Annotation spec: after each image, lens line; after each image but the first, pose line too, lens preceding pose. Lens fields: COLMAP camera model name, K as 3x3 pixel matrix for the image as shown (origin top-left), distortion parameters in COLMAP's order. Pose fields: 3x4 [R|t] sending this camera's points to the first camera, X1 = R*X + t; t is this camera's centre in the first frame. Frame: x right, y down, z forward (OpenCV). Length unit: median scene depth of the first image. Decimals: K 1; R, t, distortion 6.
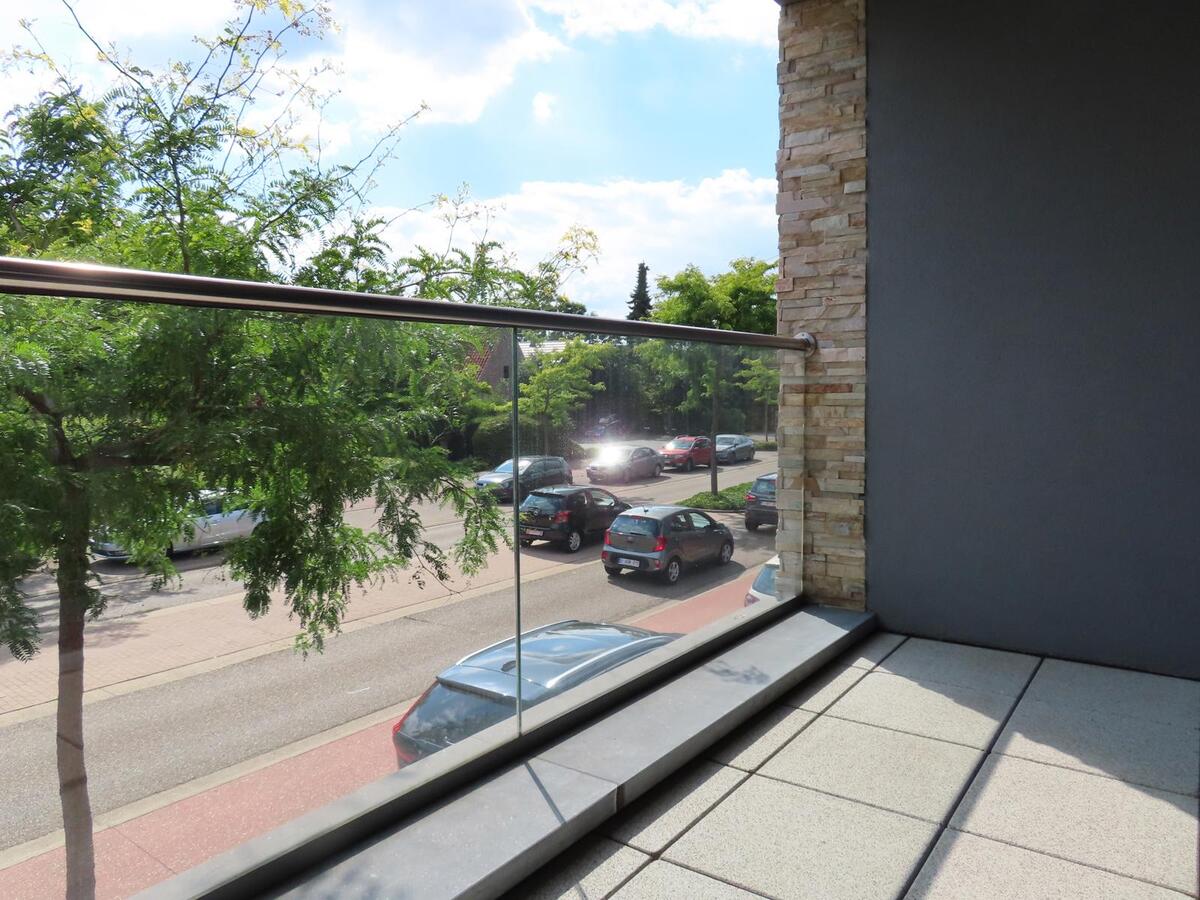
lens RADIAL K [[859.2, 0, 598.9], [0, 859.2, 449.3], [0, 0, 1]] dist [-0.005112, 0.002137]
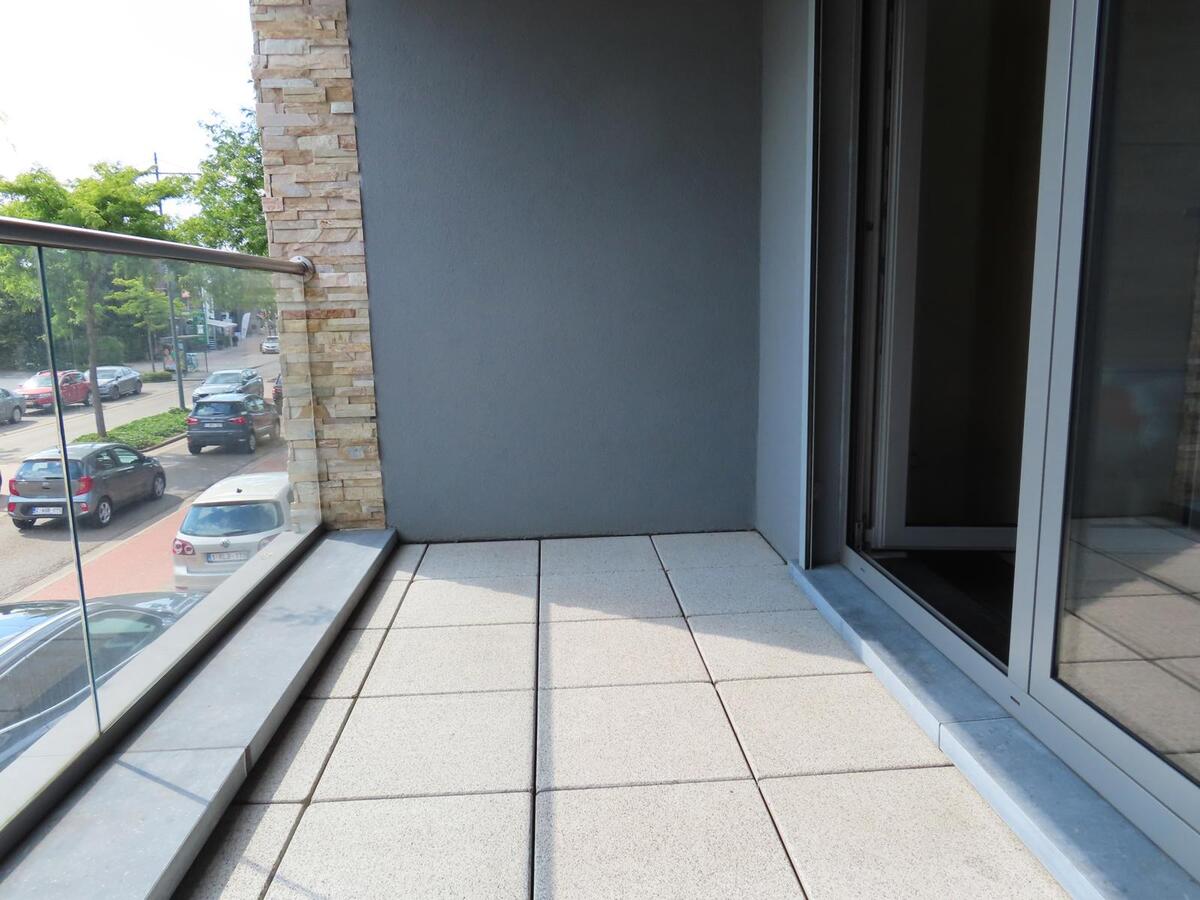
lens RADIAL K [[859.2, 0, 601.2], [0, 859.2, 448.6], [0, 0, 1]] dist [-0.005112, 0.002137]
pose [[0.775781, -0.114450, 0.620536, -0.125215], [0.058621, 0.992233, 0.109717, -0.007139], [-0.628273, -0.048739, 0.776464, 0.026352]]
